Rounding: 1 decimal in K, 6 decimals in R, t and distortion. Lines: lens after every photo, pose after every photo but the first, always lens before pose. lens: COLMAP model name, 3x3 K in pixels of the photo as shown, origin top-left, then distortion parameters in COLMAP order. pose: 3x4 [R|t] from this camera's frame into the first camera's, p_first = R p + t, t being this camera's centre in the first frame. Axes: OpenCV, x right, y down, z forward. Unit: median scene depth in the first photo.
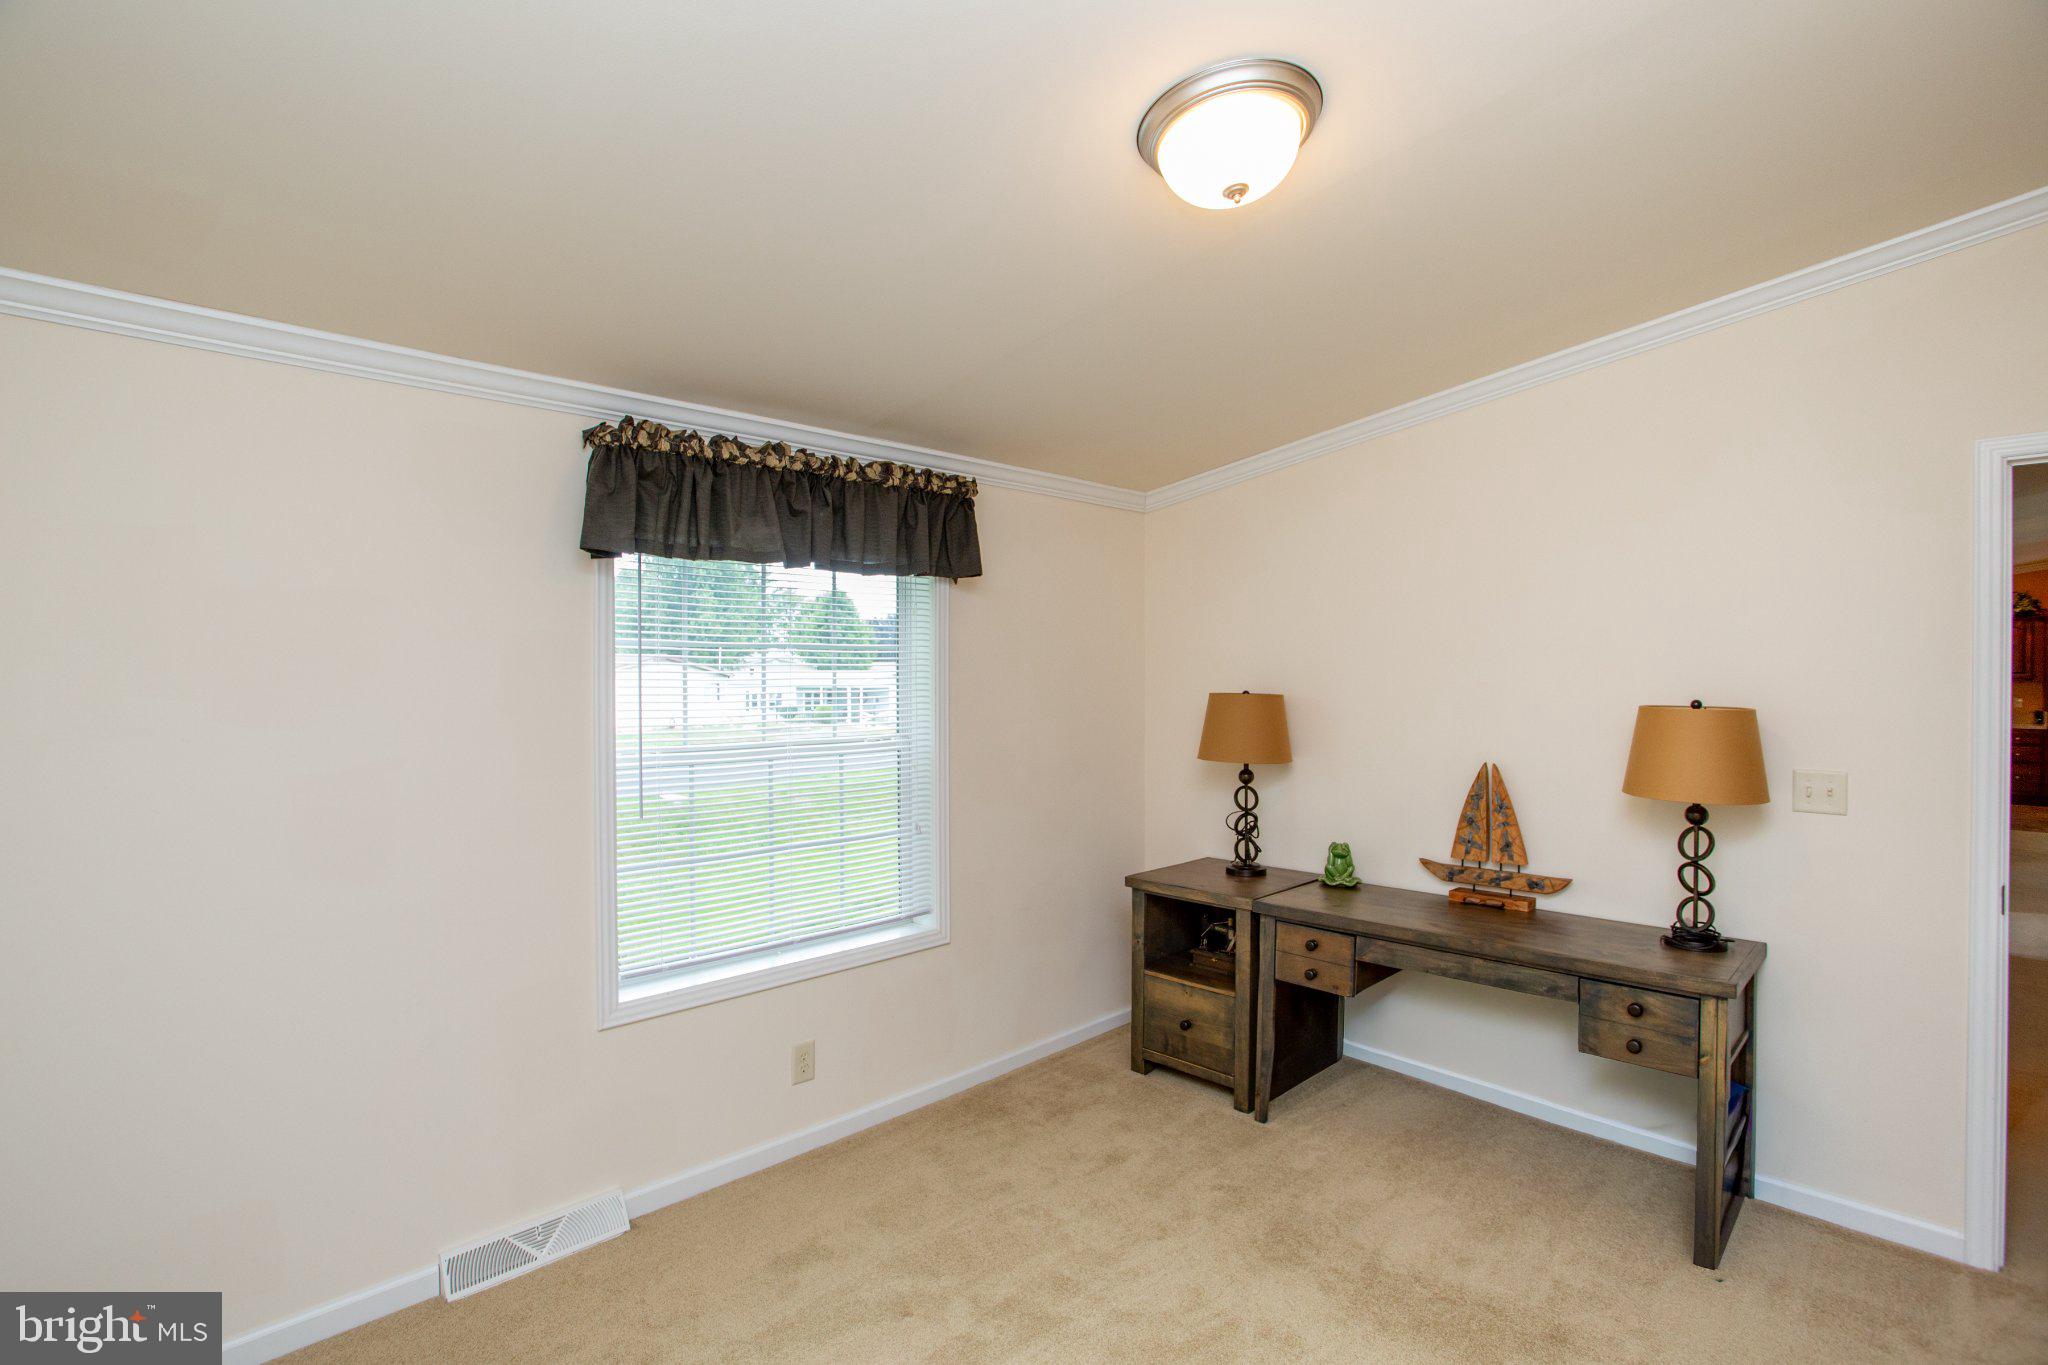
lens RADIAL K [[988.0, 0, 1014.4], [0, 988.0, 679.6], [0, 0, 1]] dist [-0.082117, 0.033411]
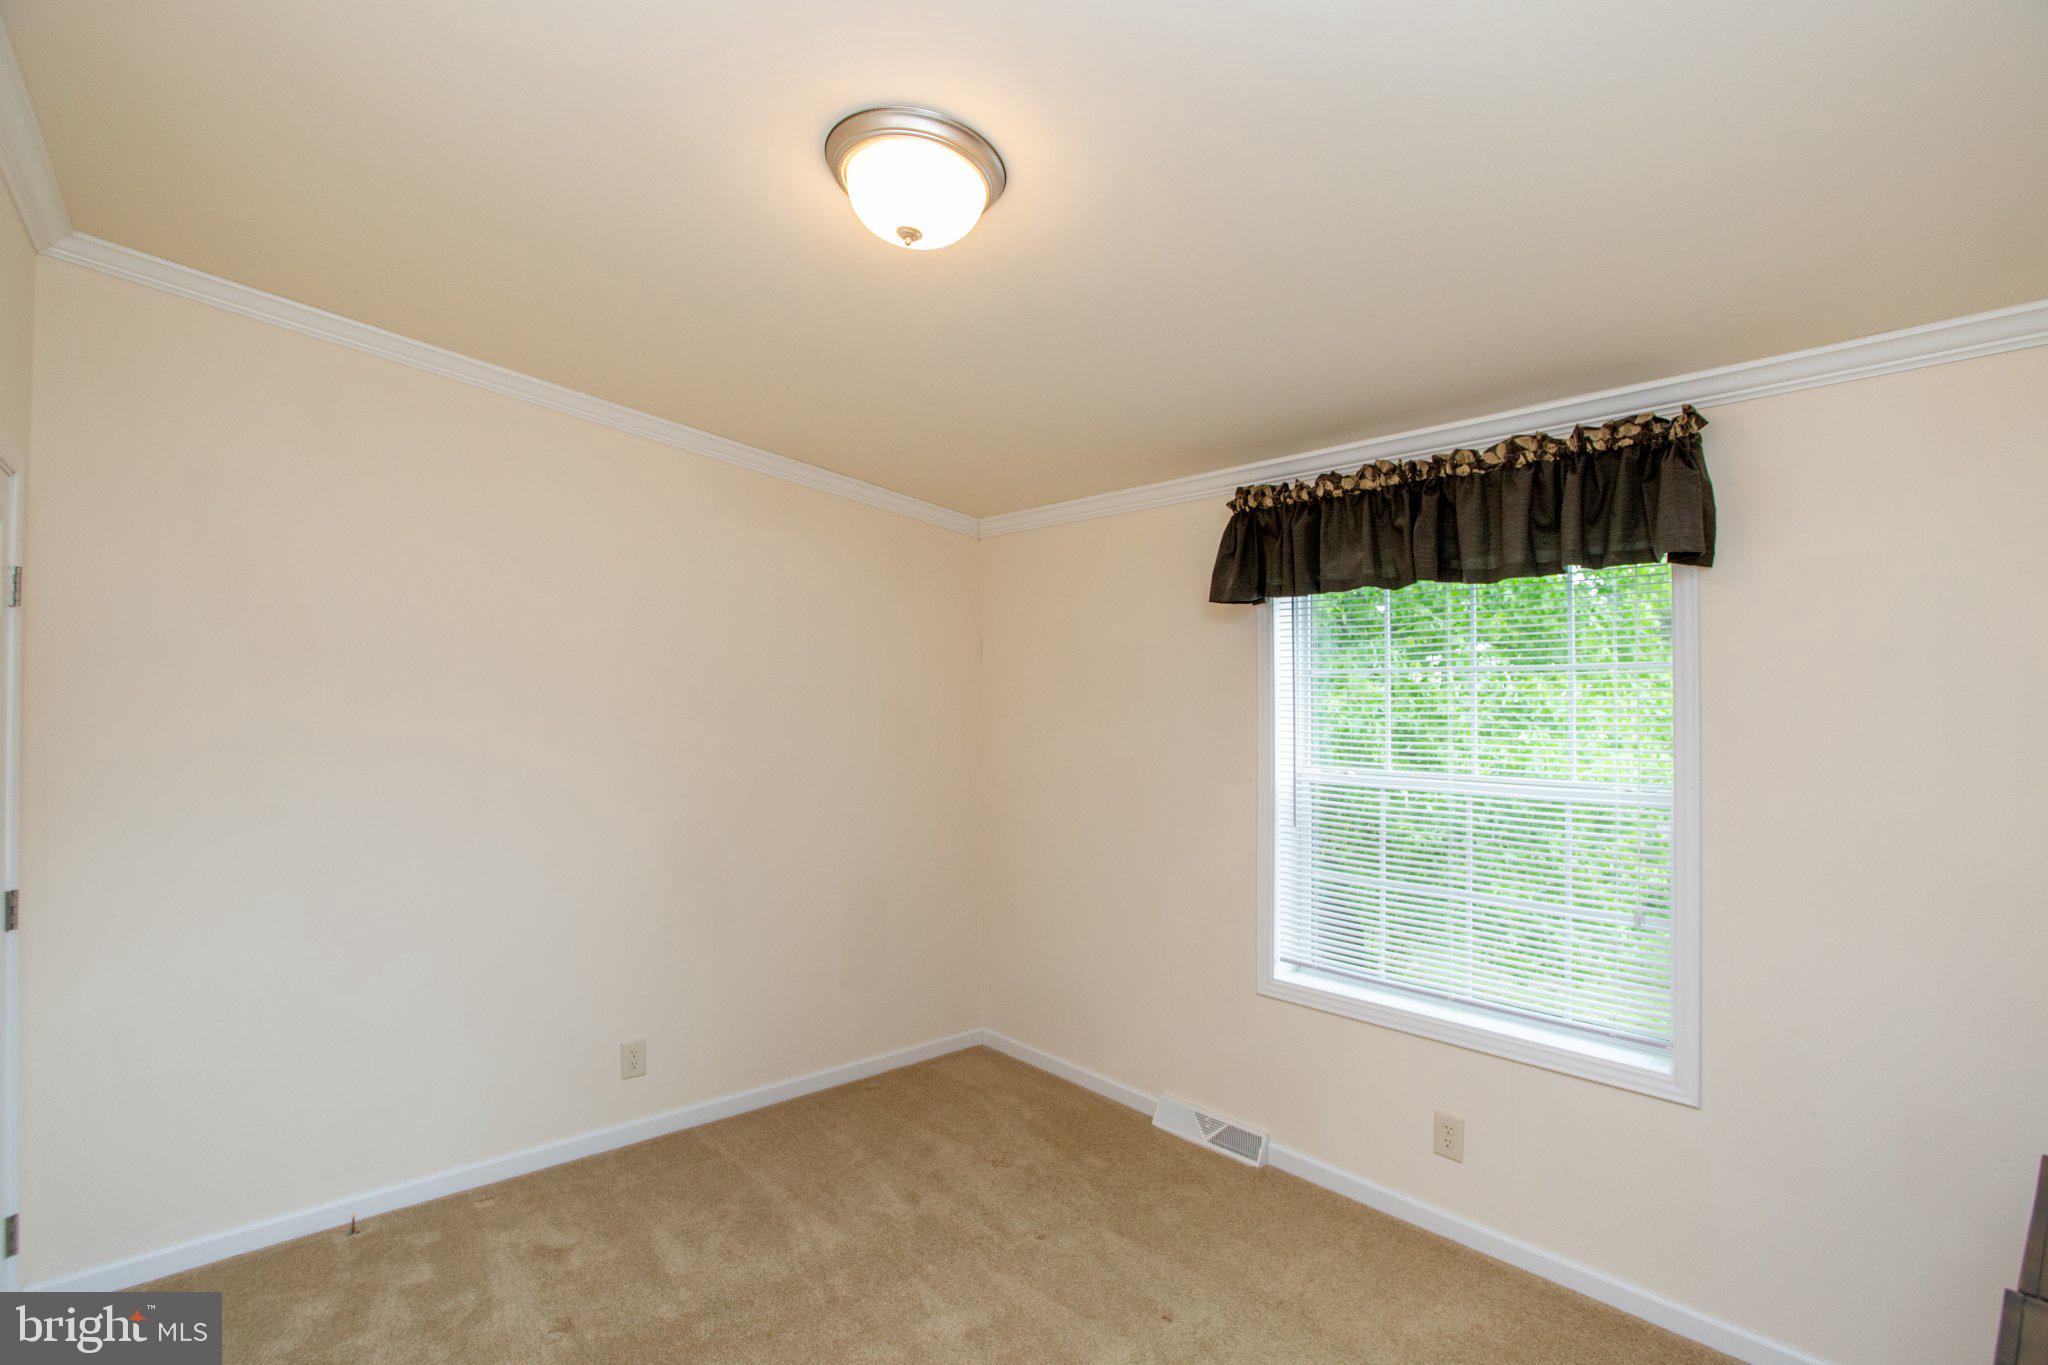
lens RADIAL K [[988.0, 0, 1014.4], [0, 988.0, 679.6], [0, 0, 1]] dist [-0.082117, 0.033411]
pose [[-0.063609, -0.017303, -0.997825, 0.710589], [-0.011445, 0.999797, -0.016607, -0.005328], [0.997909, 0.010364, -0.063794, 0.671831]]
